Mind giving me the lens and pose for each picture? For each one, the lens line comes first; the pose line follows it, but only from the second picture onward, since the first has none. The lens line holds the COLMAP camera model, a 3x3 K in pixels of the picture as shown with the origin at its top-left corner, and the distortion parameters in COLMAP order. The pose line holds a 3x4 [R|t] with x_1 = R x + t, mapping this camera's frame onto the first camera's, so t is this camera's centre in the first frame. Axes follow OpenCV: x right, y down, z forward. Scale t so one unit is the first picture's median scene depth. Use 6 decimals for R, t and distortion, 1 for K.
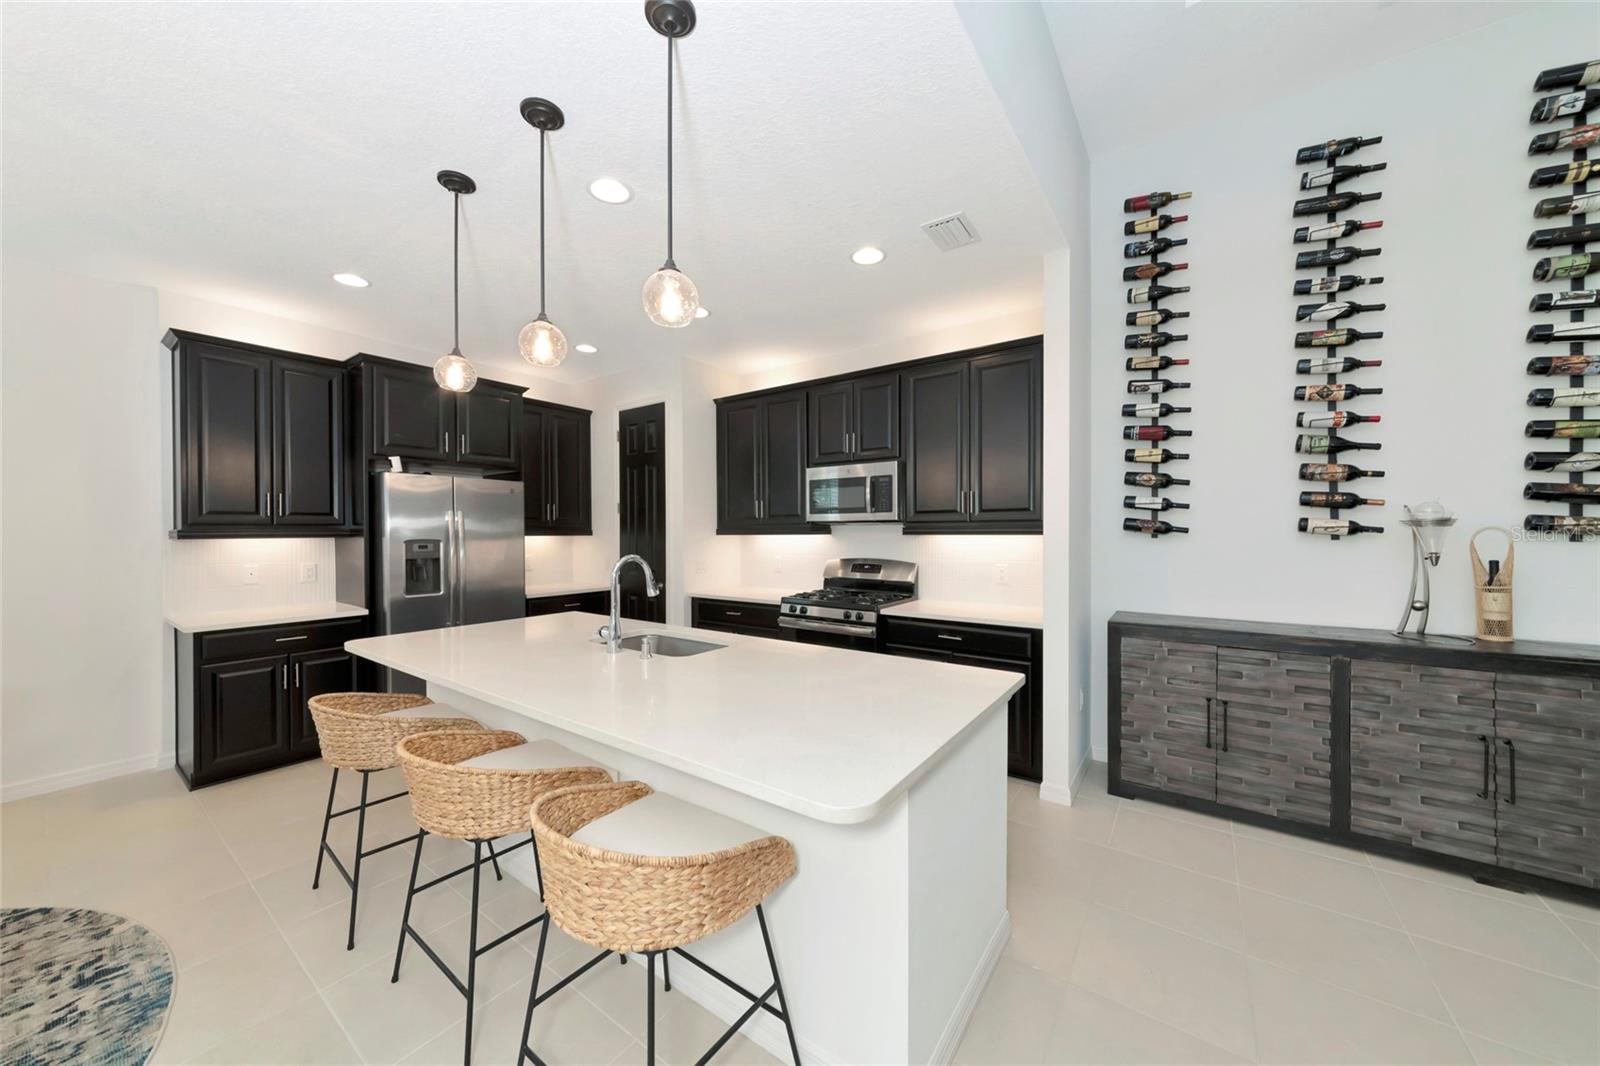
lens RADIAL K [[561.9, 0, 794.8], [0, 561.9, 534.5], [0, 0, 1]] dist [-0.009136, 0.003696]
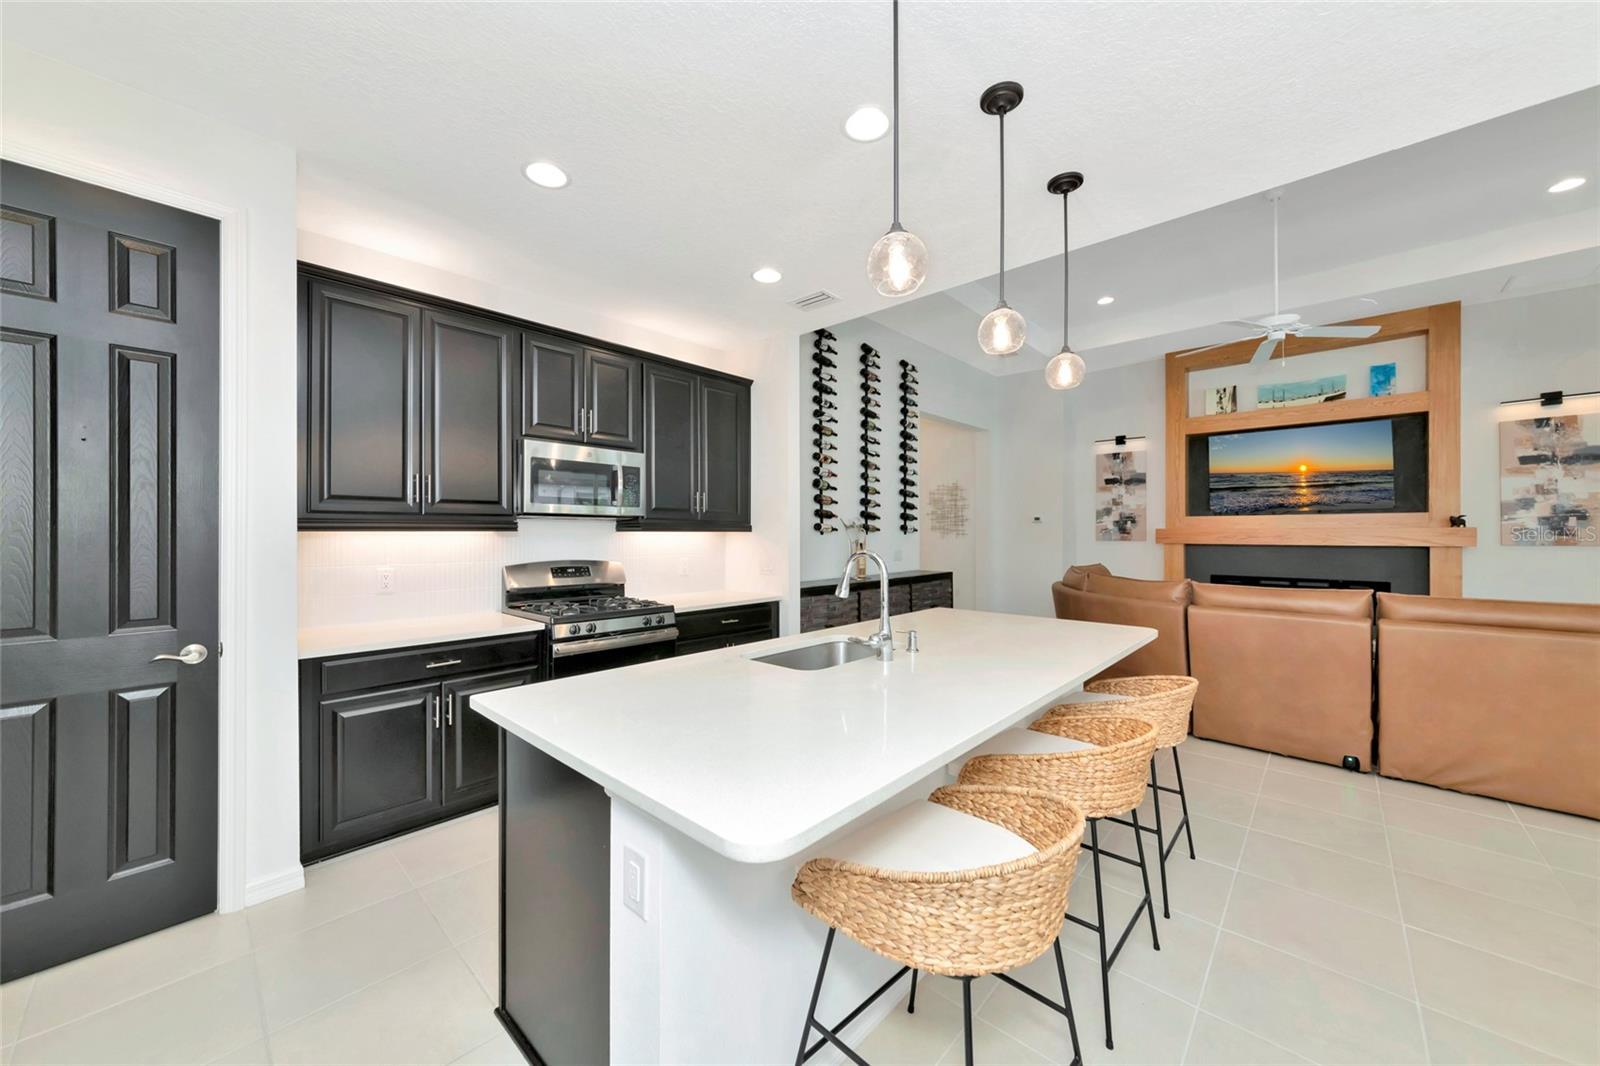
lens RADIAL K [[582.6, 0, 800.0], [0, 582.6, 533.0], [0, 0, 1]] dist [0.000074, 0.003706]
pose [[0.112082, 0.002034, 0.993697, -0.889767], [0.004057, 0.999989, -0.002505, 0.007386], [-0.993691, 0.004312, 0.112073, 0.725663]]
